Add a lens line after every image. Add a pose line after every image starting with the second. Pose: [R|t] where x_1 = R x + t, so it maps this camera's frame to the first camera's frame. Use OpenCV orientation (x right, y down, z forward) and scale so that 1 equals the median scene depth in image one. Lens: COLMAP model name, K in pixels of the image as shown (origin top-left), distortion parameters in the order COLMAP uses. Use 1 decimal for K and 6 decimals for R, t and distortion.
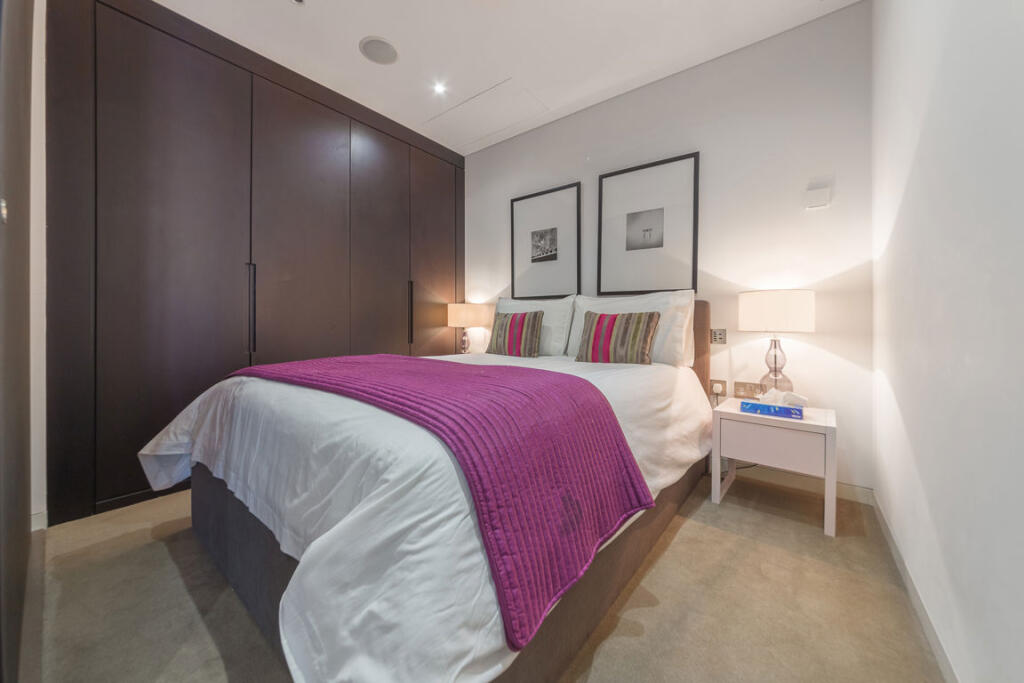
lens RADIAL K [[367.5, 0, 520.6], [0, 367.5, 324.2], [0, 0, 1]] dist [-0.015436, 0.002671]
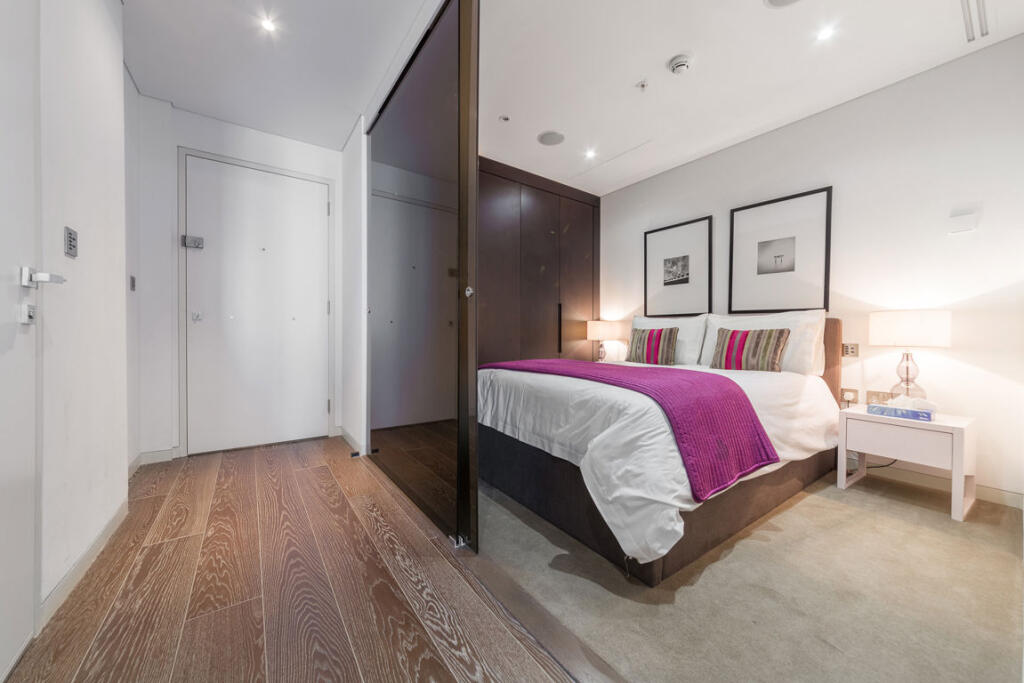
lens RADIAL K [[367.5, 0, 508.1], [0, 367.5, 340.1], [0, 0, 1]] dist [-0.015436, 0.002671]
pose [[0.952746, 0.007798, -0.303667, -0.144635], [-0.005792, 0.999955, 0.007508, -0.000277], [0.303712, -0.005395, 0.952749, -0.443549]]
